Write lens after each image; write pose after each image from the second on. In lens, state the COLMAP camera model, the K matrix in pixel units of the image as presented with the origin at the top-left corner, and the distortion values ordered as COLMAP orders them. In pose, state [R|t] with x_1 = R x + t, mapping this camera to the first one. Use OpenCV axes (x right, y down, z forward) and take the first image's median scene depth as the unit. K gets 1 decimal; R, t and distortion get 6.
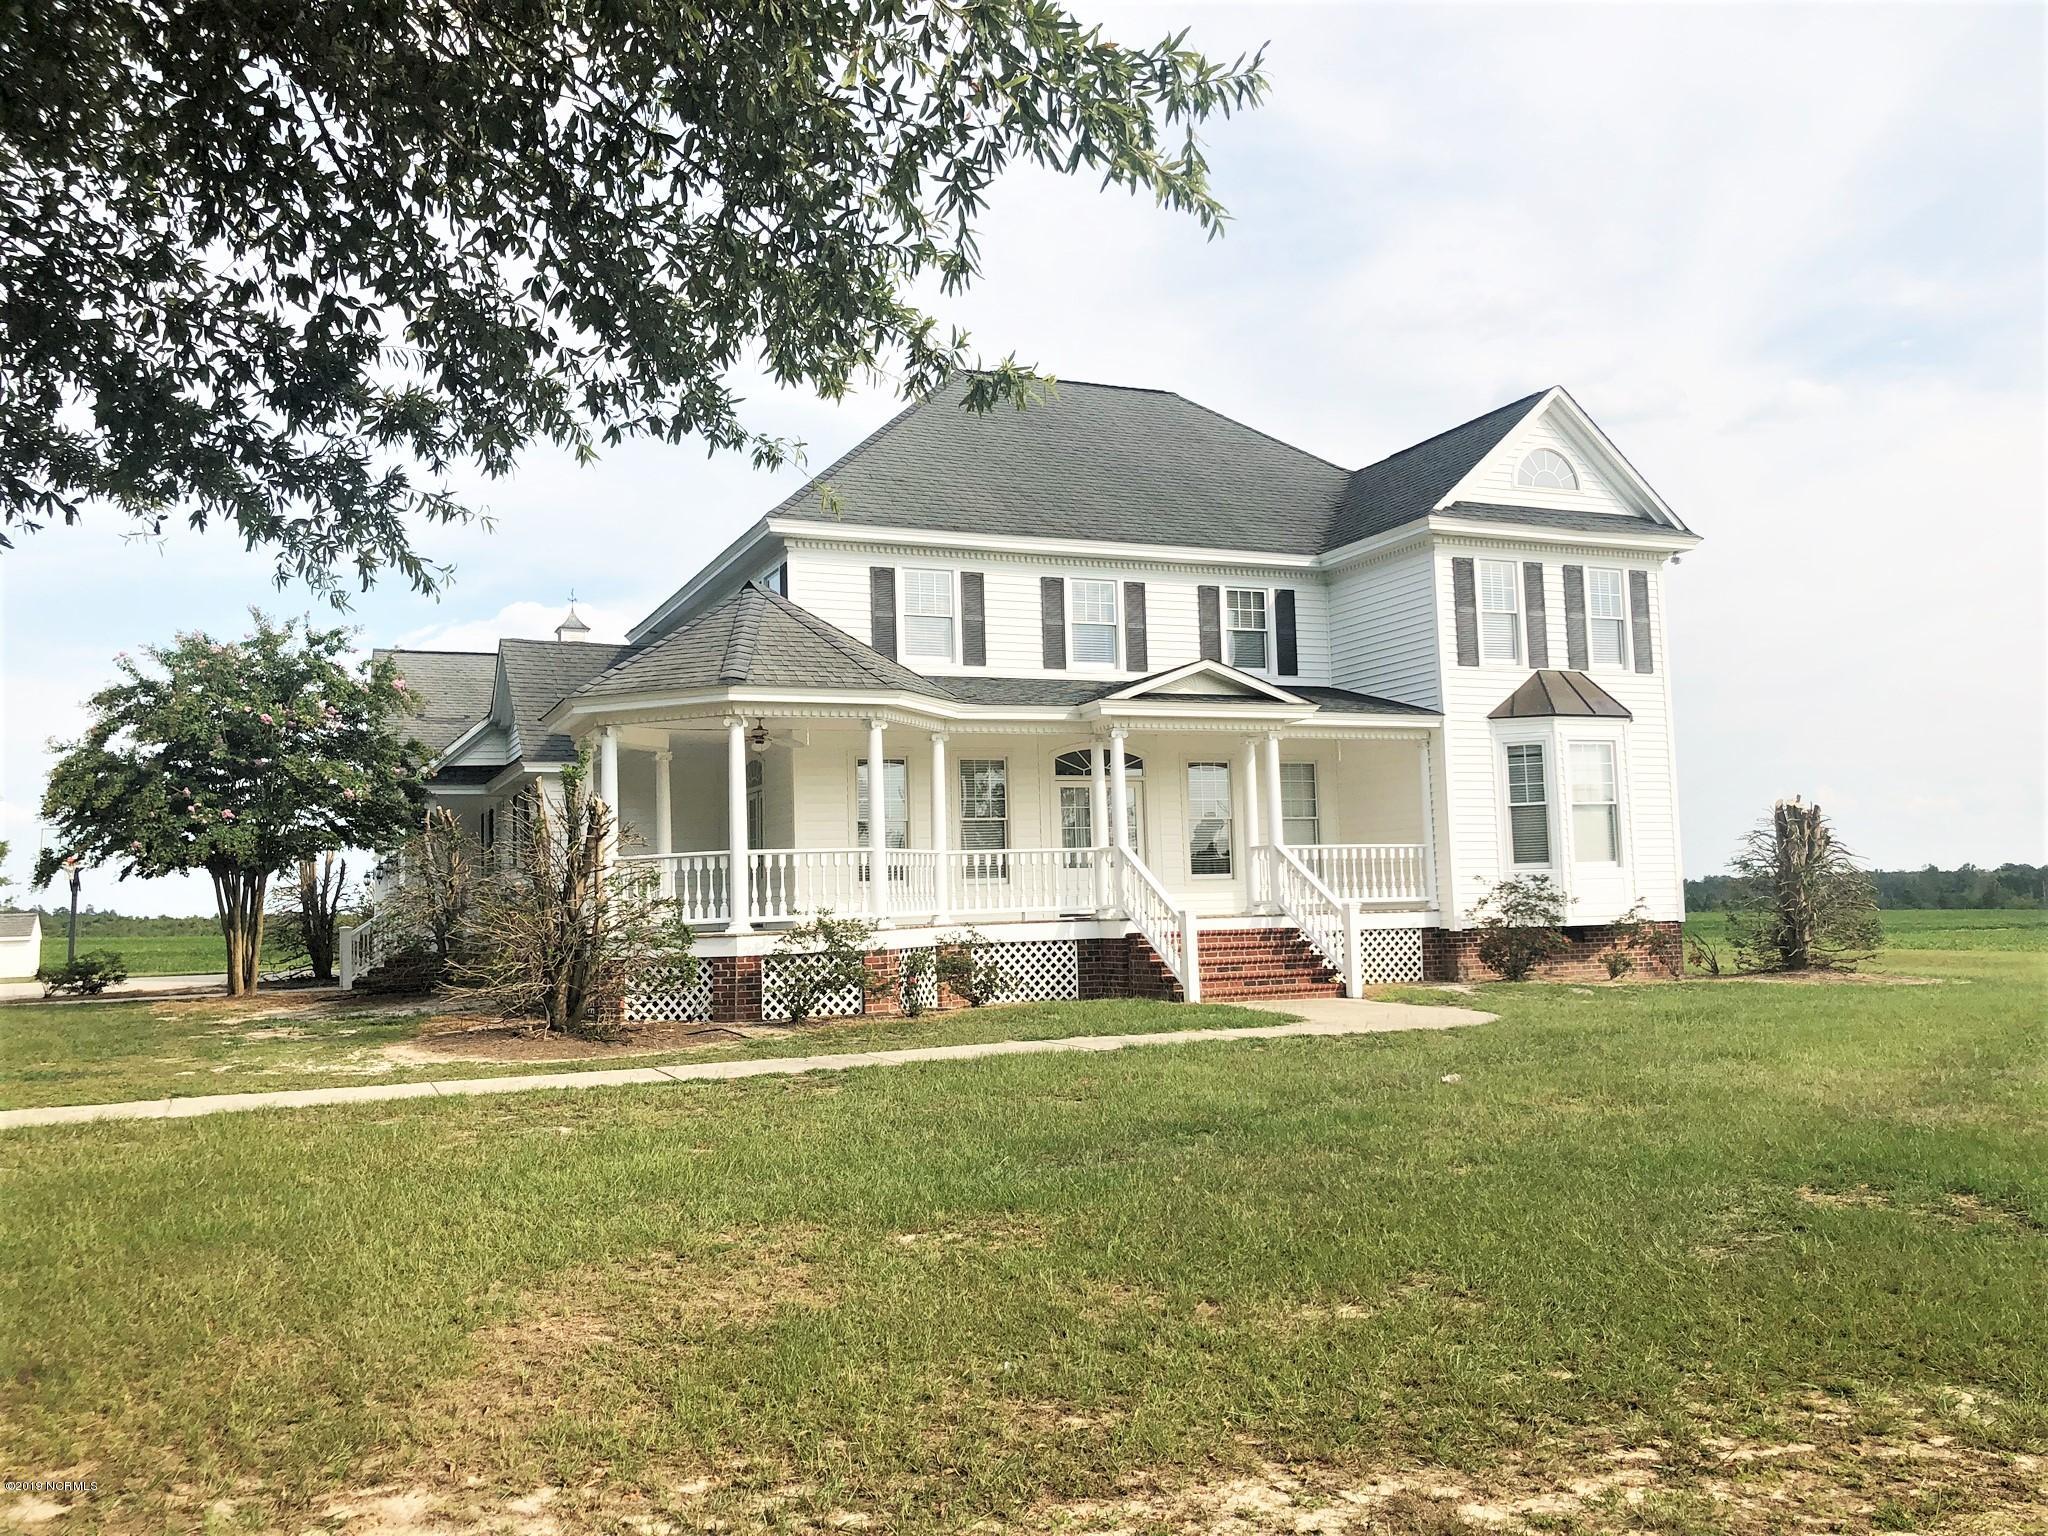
lens RADIAL K [[1681.1, 0, 1003.6], [0, 1681.1, 788.2], [0, 0, 1]] dist [0.043415, -0.035867]
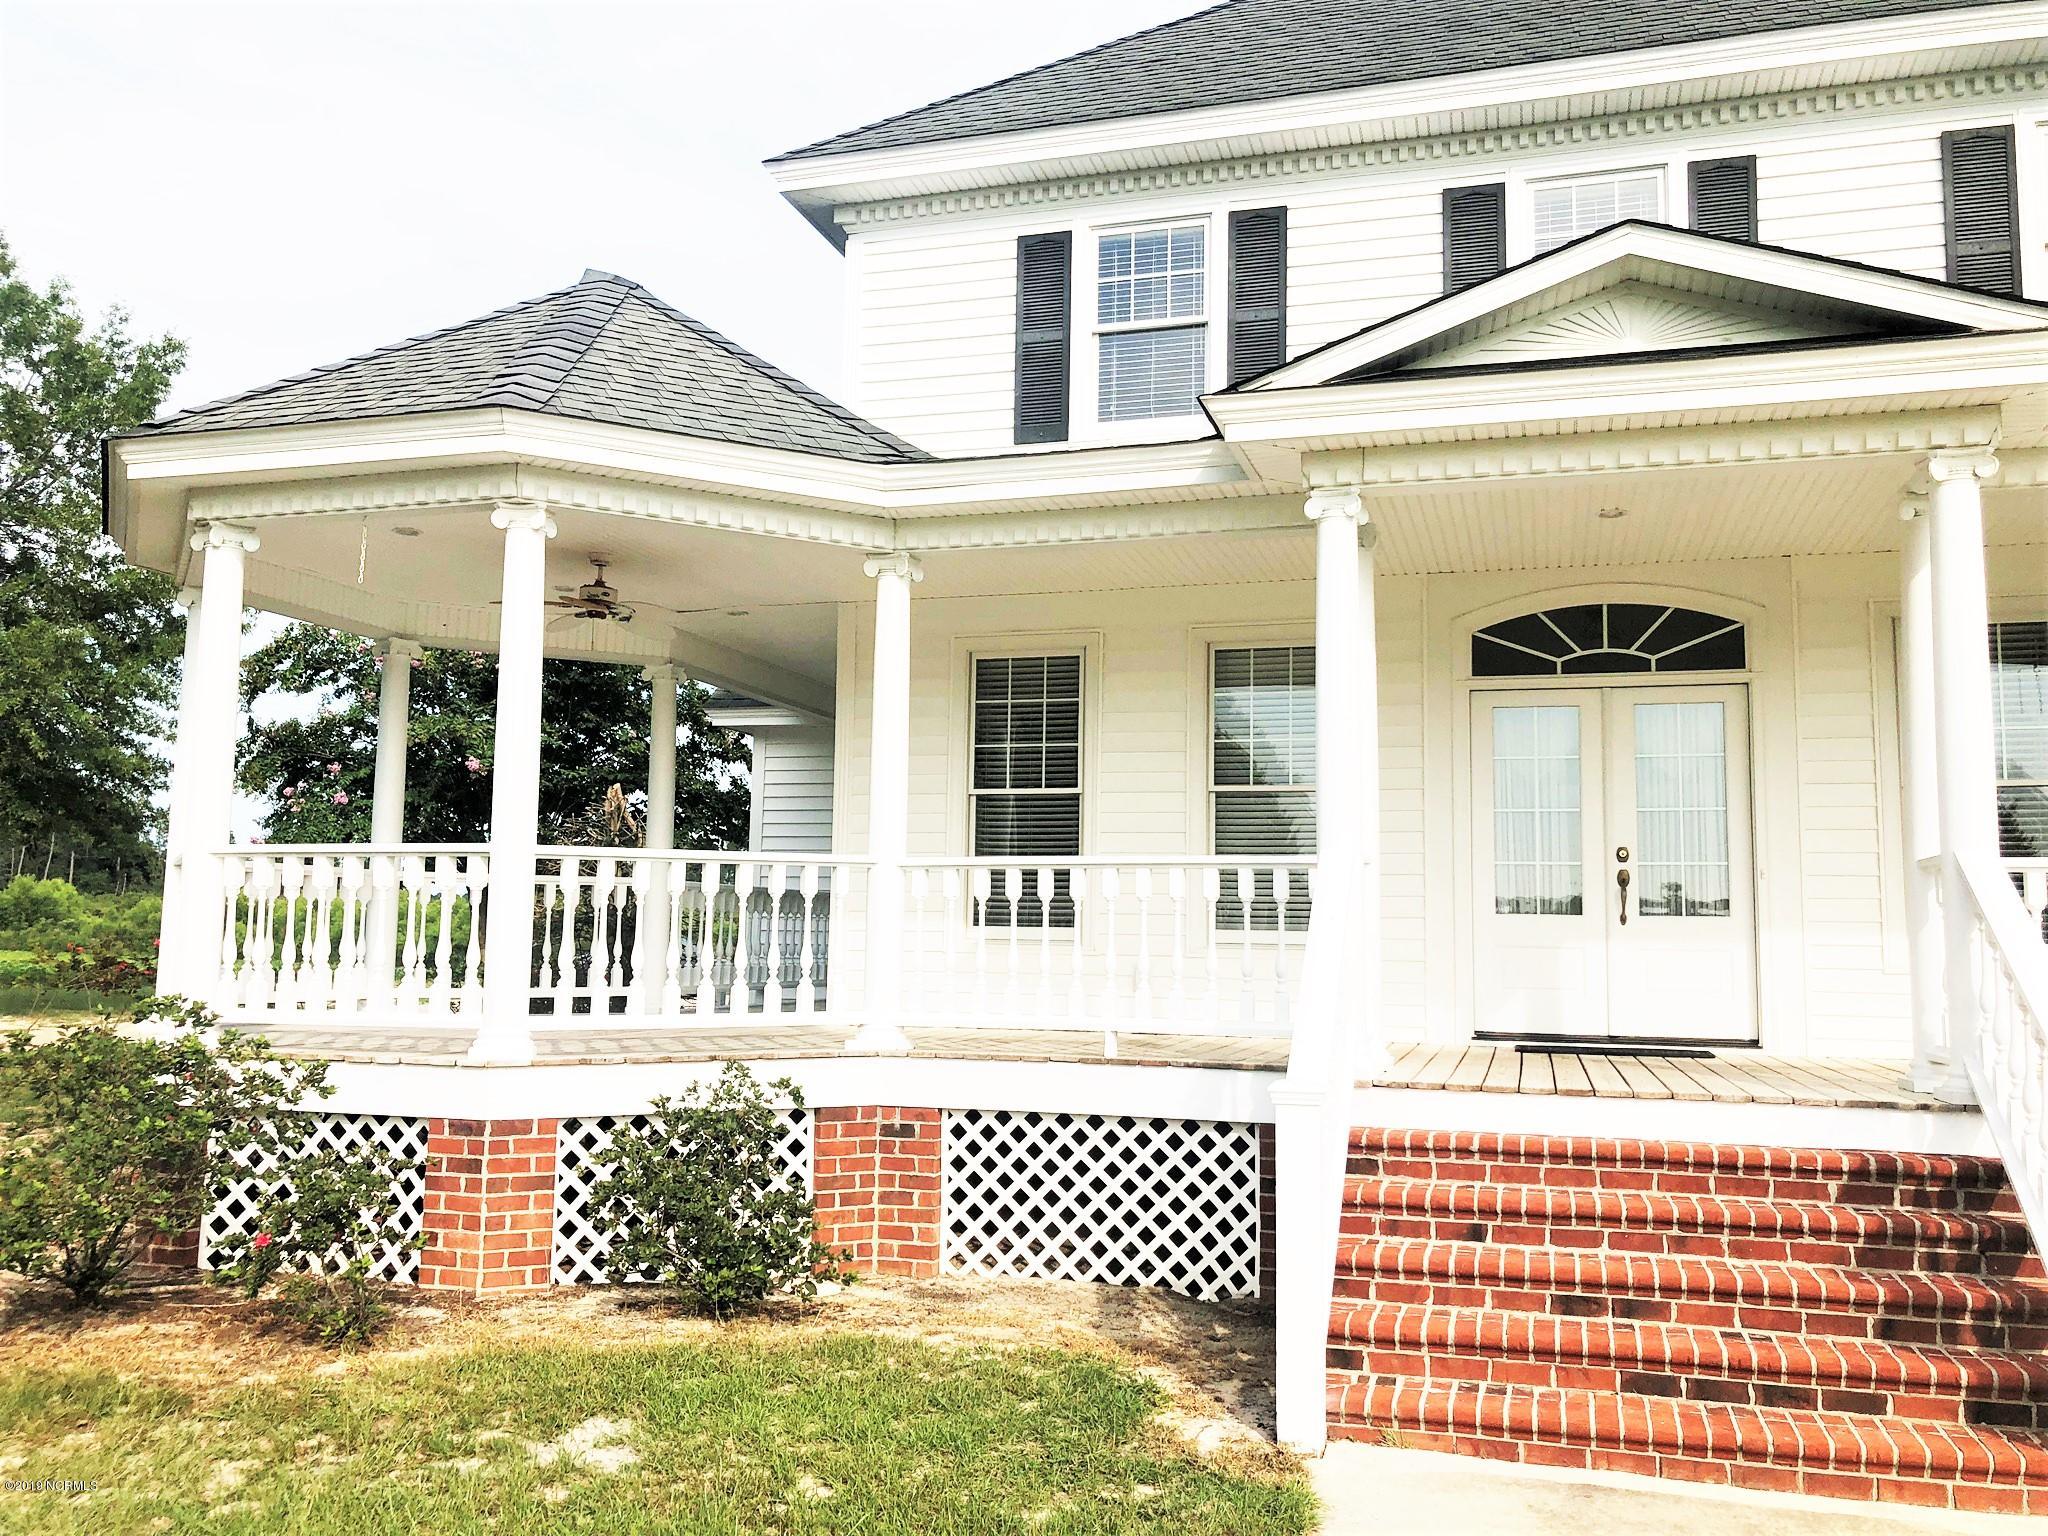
lens RADIAL K [[1681.1, 0, 1025.1], [0, 1681.1, 768.7], [0, 0, 1]] dist [0.043415, -0.035867]
pose [[0.757697, -0.027569, -0.652024, 0.208981], [0.010976, 0.999504, -0.029507, 0.024926], [0.652514, 0.015201, 0.757624, 0.635158]]
